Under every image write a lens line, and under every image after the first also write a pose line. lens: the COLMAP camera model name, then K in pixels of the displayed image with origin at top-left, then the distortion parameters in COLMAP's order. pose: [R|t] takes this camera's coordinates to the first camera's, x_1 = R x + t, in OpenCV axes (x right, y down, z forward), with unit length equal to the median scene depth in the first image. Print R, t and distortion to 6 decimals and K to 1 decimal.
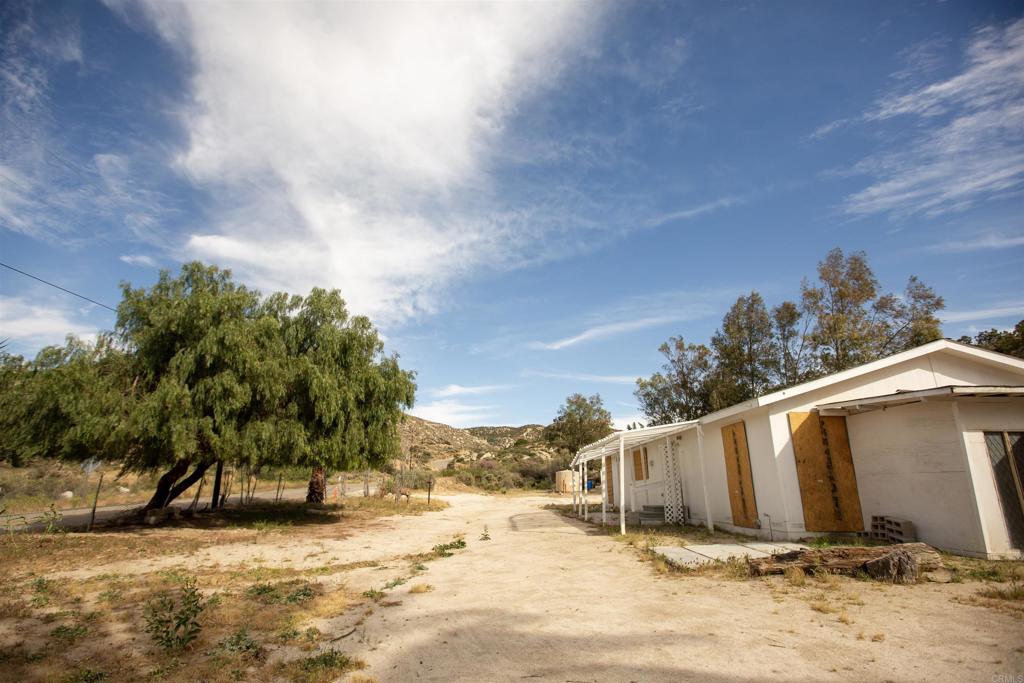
lens RADIAL K [[478.5, 0, 508.0], [0, 478.5, 340.2], [0, 0, 1]] dist [-0.031919, 0.012723]
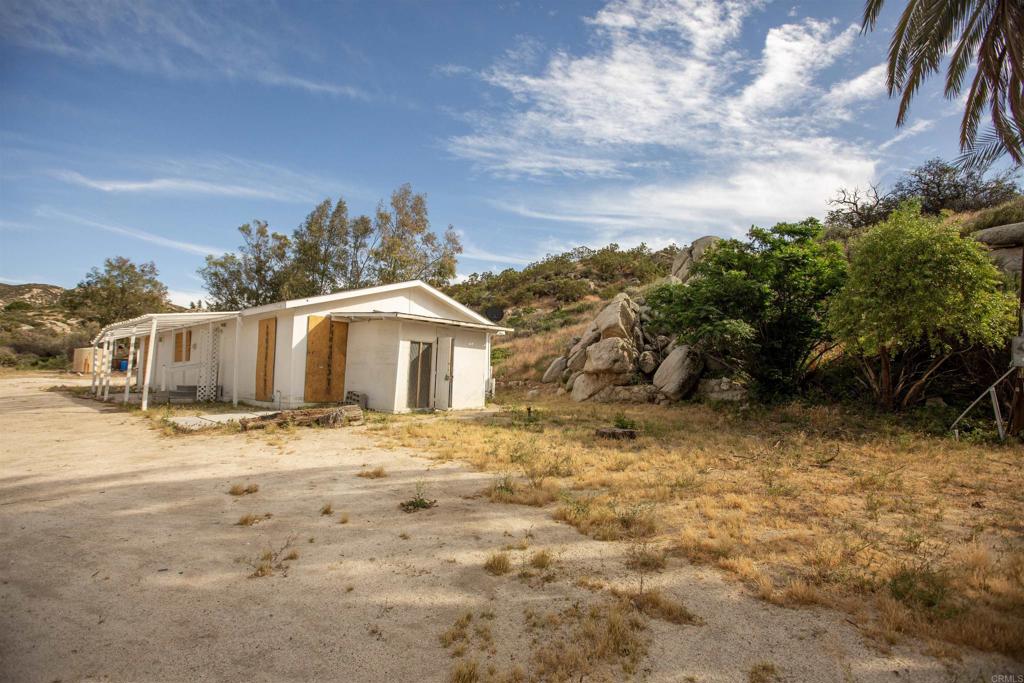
lens RADIAL K [[478.5, 0, 508.0], [0, 478.5, 340.2], [0, 0, 1]] dist [-0.031919, 0.012723]
pose [[0.667848, 0.070797, 0.740923, -0.000495], [-0.238577, 0.963302, 0.123001, -0.034165], [-0.705025, -0.258913, 0.660230, -0.122563]]
